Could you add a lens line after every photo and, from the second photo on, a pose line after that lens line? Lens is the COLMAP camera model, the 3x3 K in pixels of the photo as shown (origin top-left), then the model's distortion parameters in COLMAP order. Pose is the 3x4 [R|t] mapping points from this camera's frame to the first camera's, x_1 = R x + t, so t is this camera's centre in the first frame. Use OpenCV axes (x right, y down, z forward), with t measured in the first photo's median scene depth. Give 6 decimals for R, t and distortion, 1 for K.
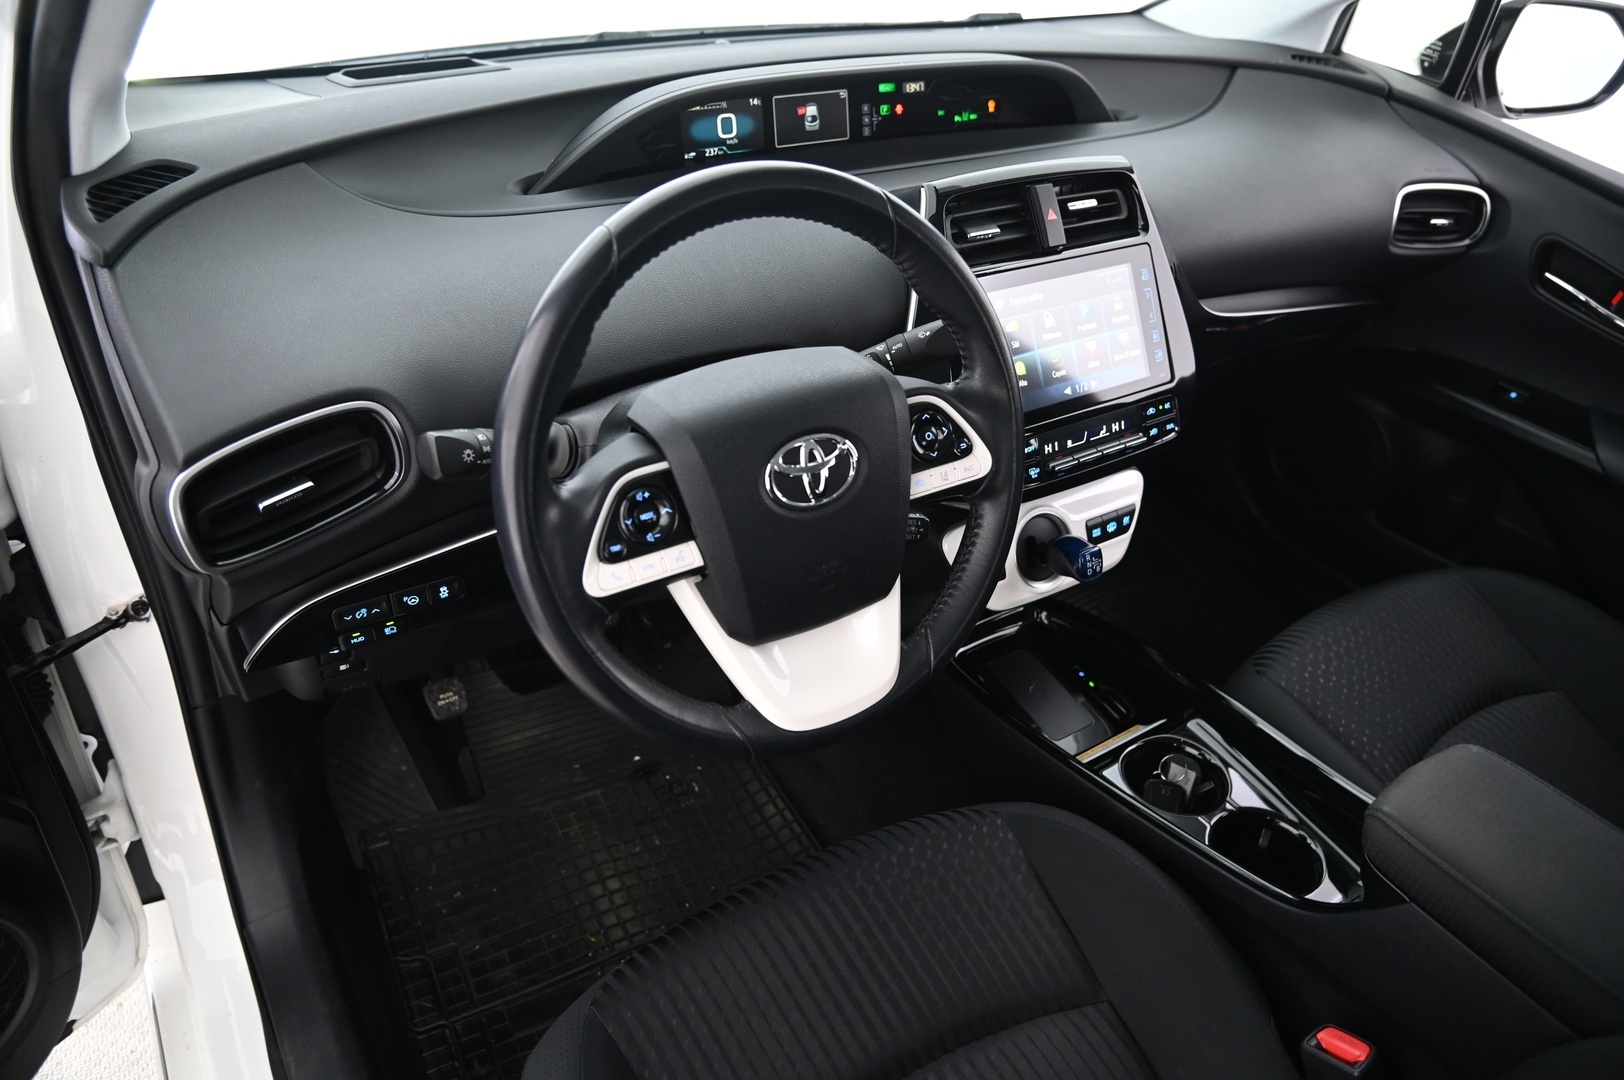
lens RADIAL K [[1110.2, 0, 812.0], [0, 1110.2, 540.0], [0, 0, 1]] dist [-0.100482, 0.000206]
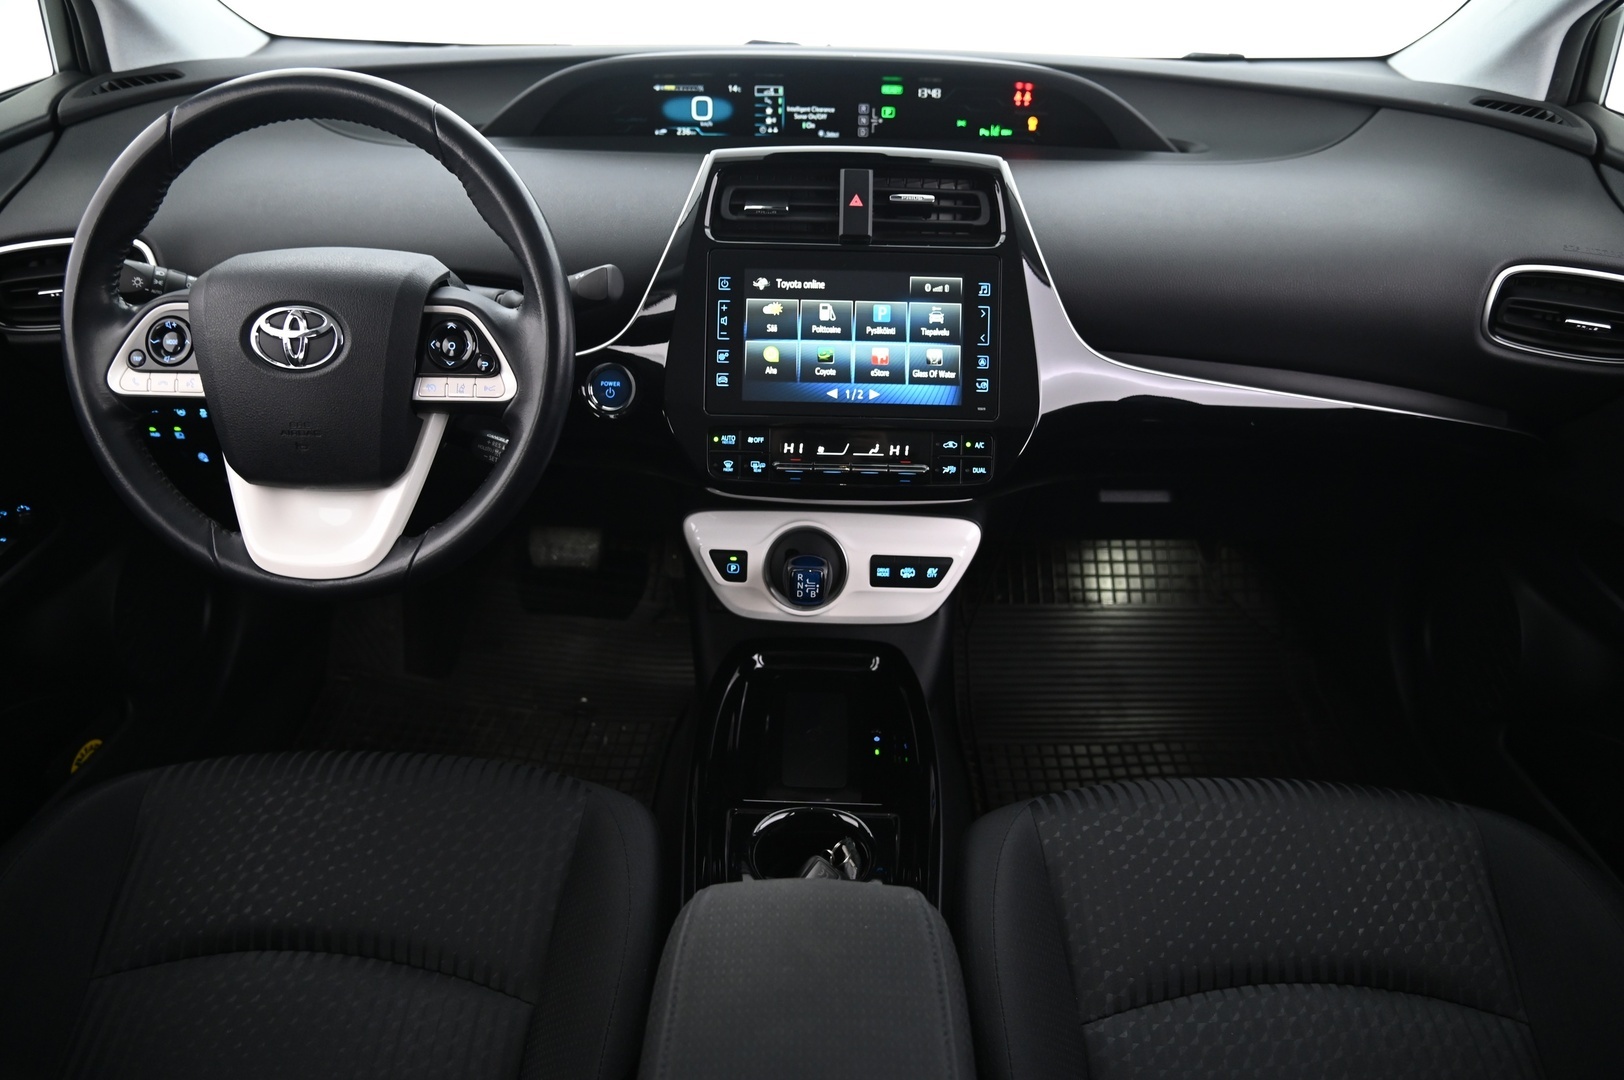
lens RADIAL K [[1121.6, 0, 812.0], [0, 1121.6, 540.0], [0, 0, 1]] dist [-0.111009, 0.032887]
pose [[0.826123, 0.255918, -0.502022, 0.645859], [-0.297246, 0.954798, -0.002415, -0.012121], [0.478712, 0.151220, 0.864851, 0.198098]]
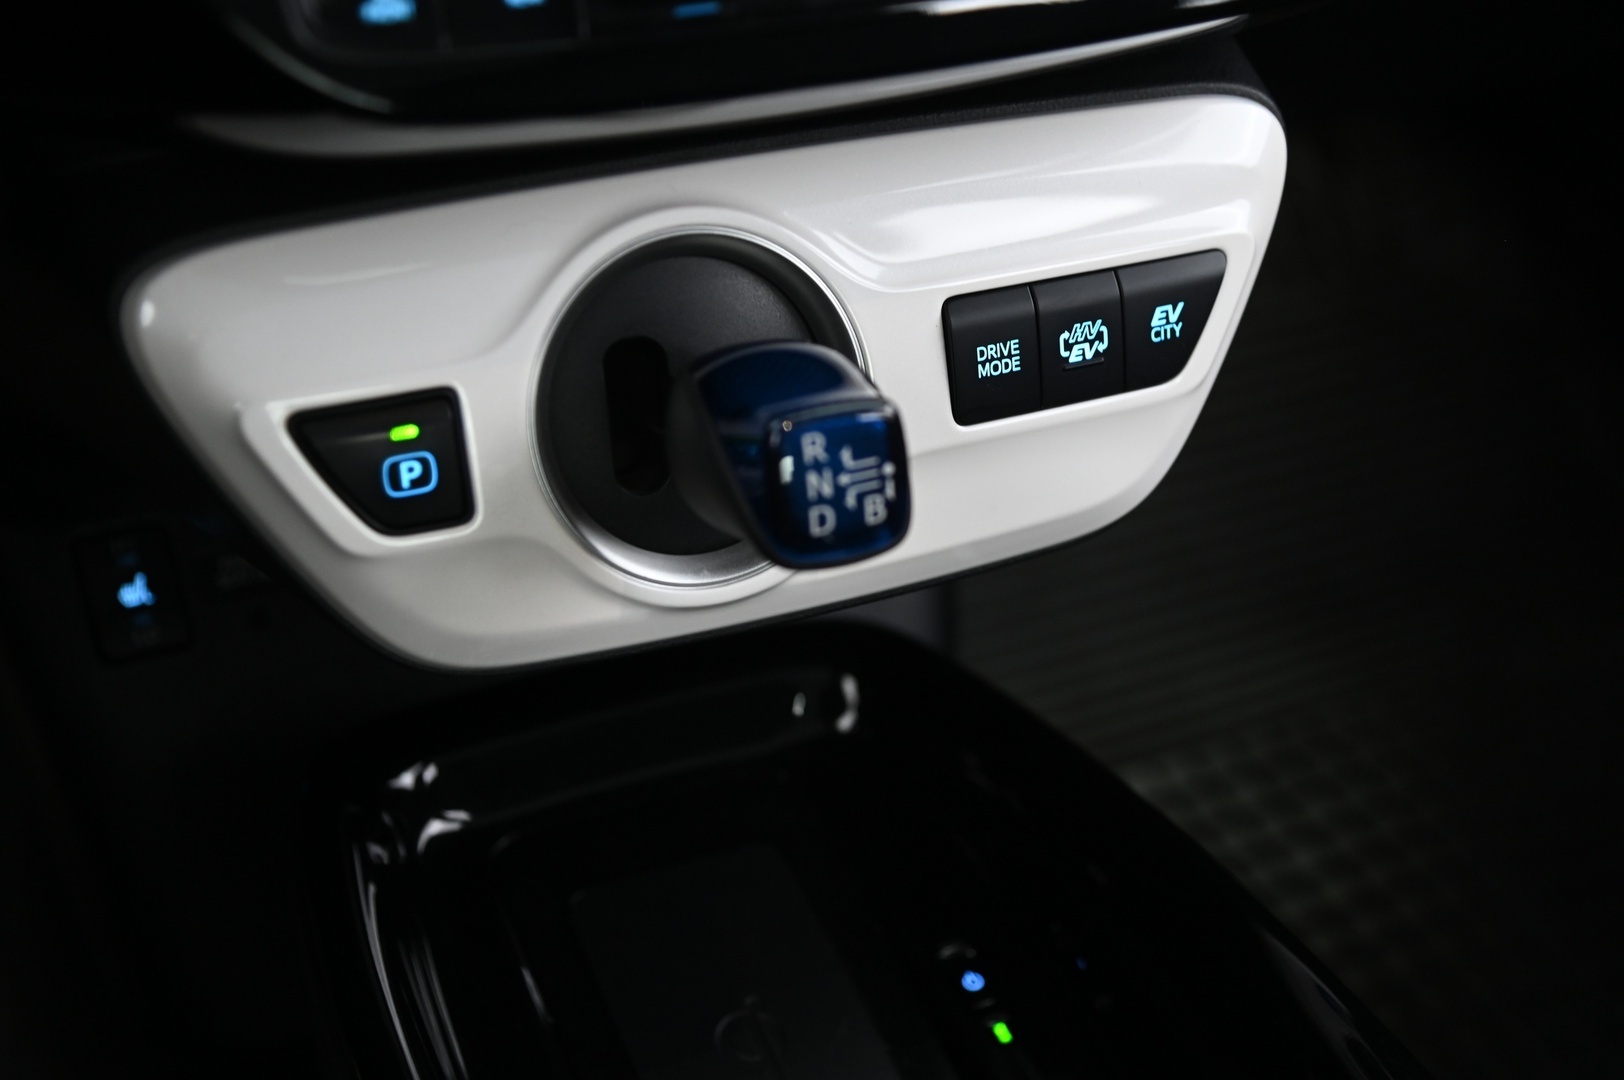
lens RADIAL K [[2415.7, 0, 812.0], [0, 2415.7, 540.0], [0, 0, 1]] dist [0.010041, -0.004352]
pose [[0.990030, 0.092987, -0.105804, 0.273034], [-0.090760, 0.995542, 0.025680, 0.019650], [0.107720, -0.015822, 0.994055, 0.520822]]
